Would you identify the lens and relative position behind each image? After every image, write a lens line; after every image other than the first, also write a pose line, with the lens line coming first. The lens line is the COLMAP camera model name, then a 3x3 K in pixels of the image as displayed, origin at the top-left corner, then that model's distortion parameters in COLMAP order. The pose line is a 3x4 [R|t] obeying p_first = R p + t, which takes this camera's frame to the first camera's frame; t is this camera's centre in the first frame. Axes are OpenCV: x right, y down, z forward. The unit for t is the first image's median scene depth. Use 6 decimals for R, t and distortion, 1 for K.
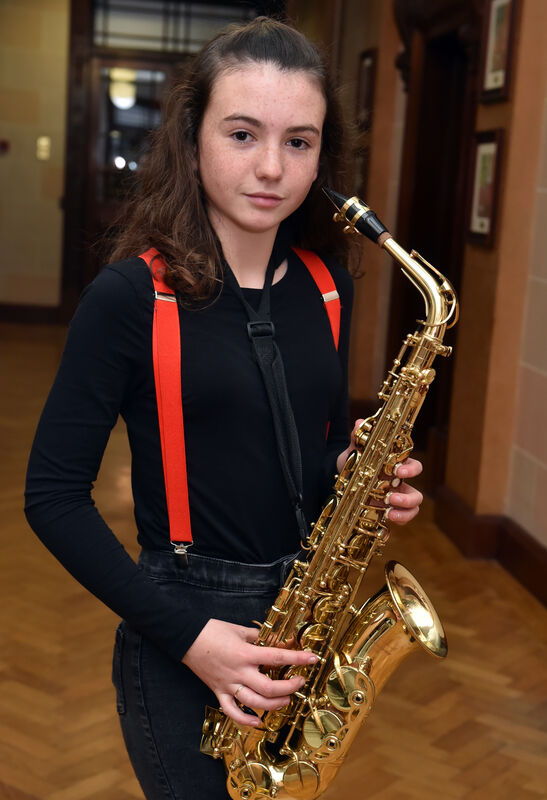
lens RADIAL K [[1328.7, 0, 273.5], [0, 1328.7, 400.0], [0, 0, 1]] dist [0.023420, 0.042414]
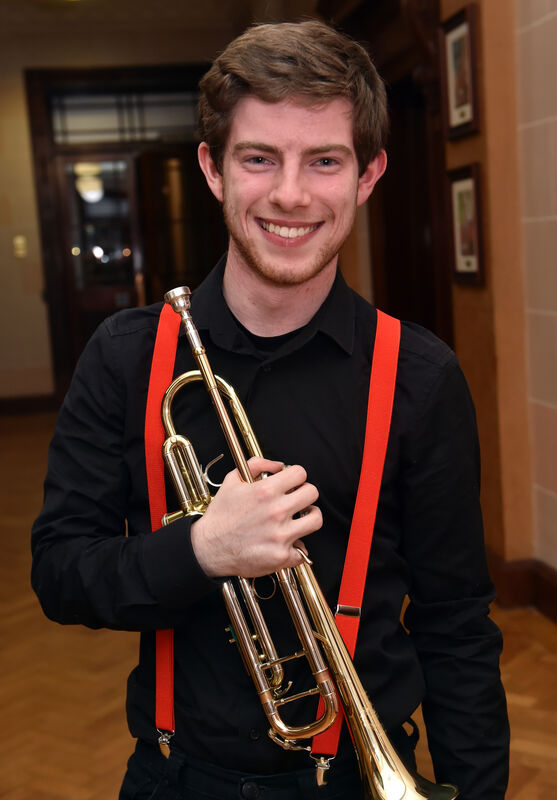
lens RADIAL K [[1124.2, 0, 324.8], [0, 1124.2, 400.3], [0, 0, 1]] dist [0.002032, 0.017245]
pose [[0.988954, -0.134528, 0.062231, -0.006647], [0.136230, 0.990388, -0.023954, -0.015676], [-0.058411, 0.032167, 0.997774, 0.109214]]
